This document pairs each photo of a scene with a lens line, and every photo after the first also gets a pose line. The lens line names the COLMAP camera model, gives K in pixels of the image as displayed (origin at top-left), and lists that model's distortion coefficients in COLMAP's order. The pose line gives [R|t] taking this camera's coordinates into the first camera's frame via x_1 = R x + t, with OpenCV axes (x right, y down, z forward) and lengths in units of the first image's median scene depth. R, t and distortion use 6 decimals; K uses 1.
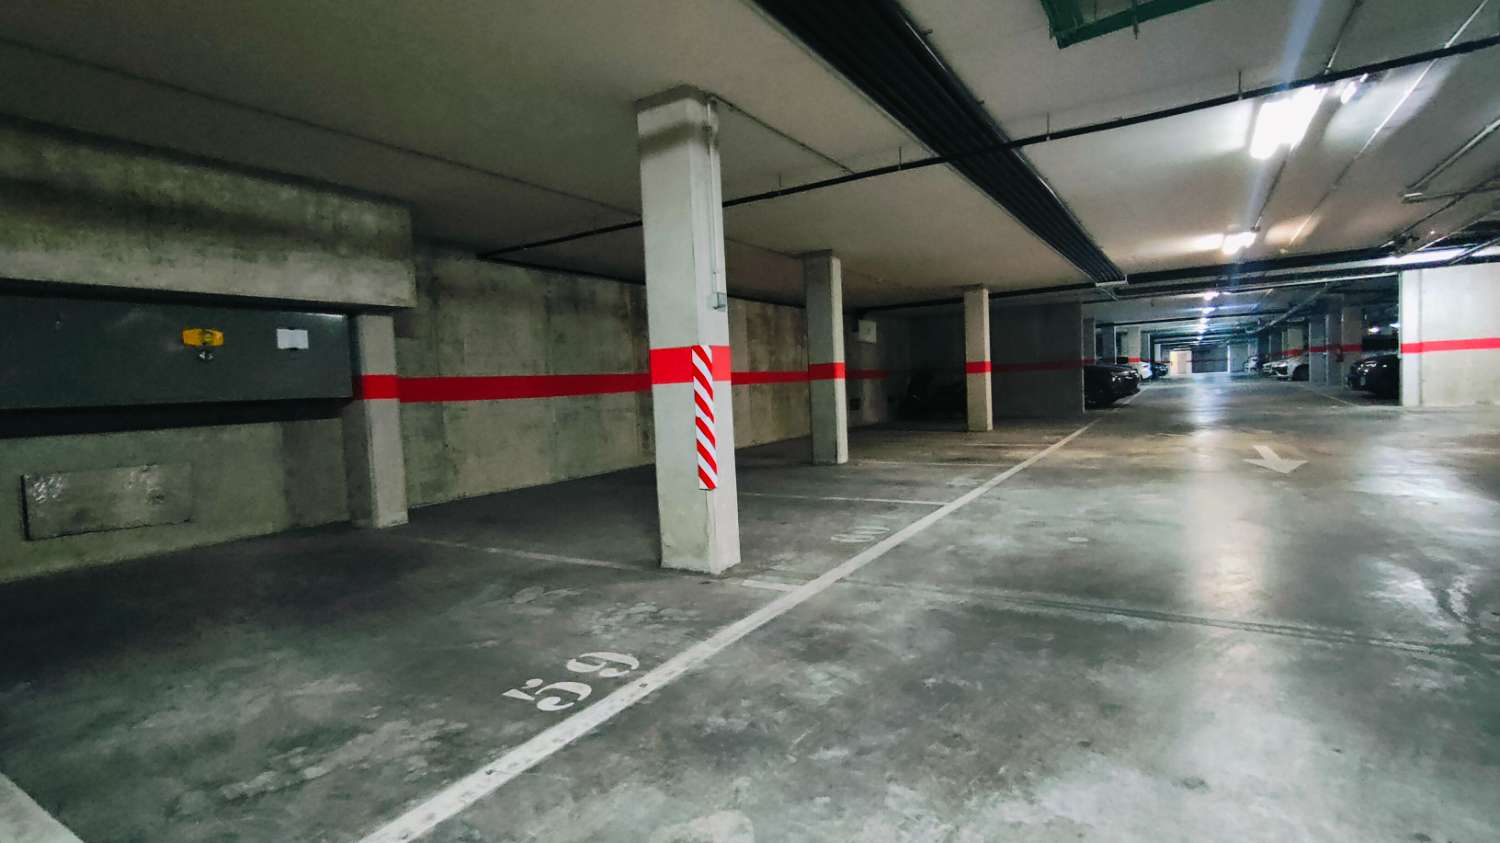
lens RADIAL K [[694.9, 0, 750.0], [0, 694.9, 421.5], [0, 0, 1]] dist [0.011404, 0.000026]
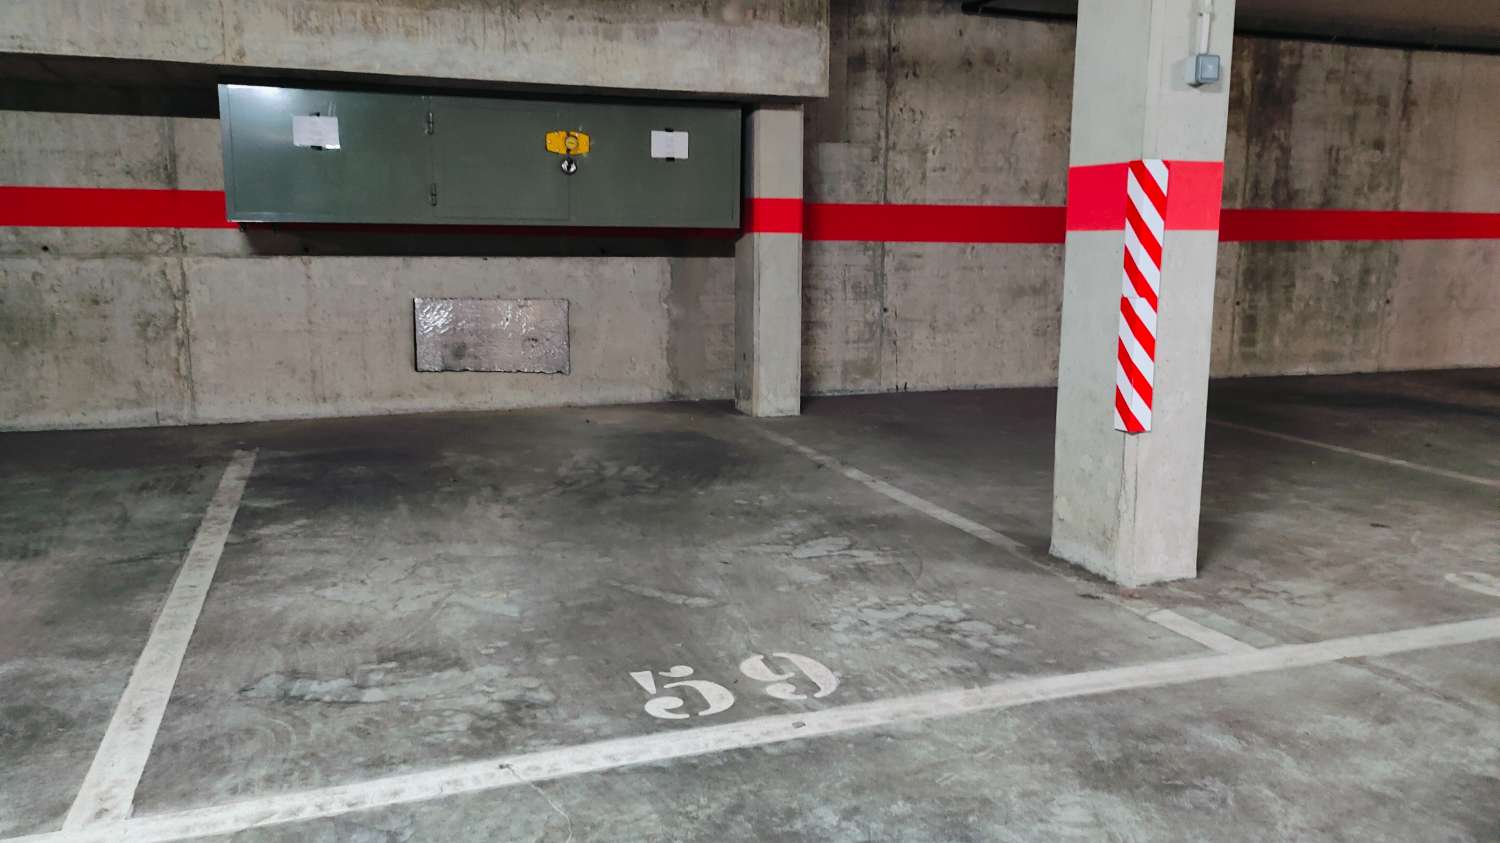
lens RADIAL K [[1123.4, 0, 750.0], [0, 1123.4, 421.5], [0, 0, 1]] dist [0.042797, -0.000623]
pose [[0.793277, 0.149908, -0.590118, 0.236998], [-0.075651, 0.985974, 0.148772, -0.020688], [0.604142, -0.073374, 0.793491, 0.131049]]
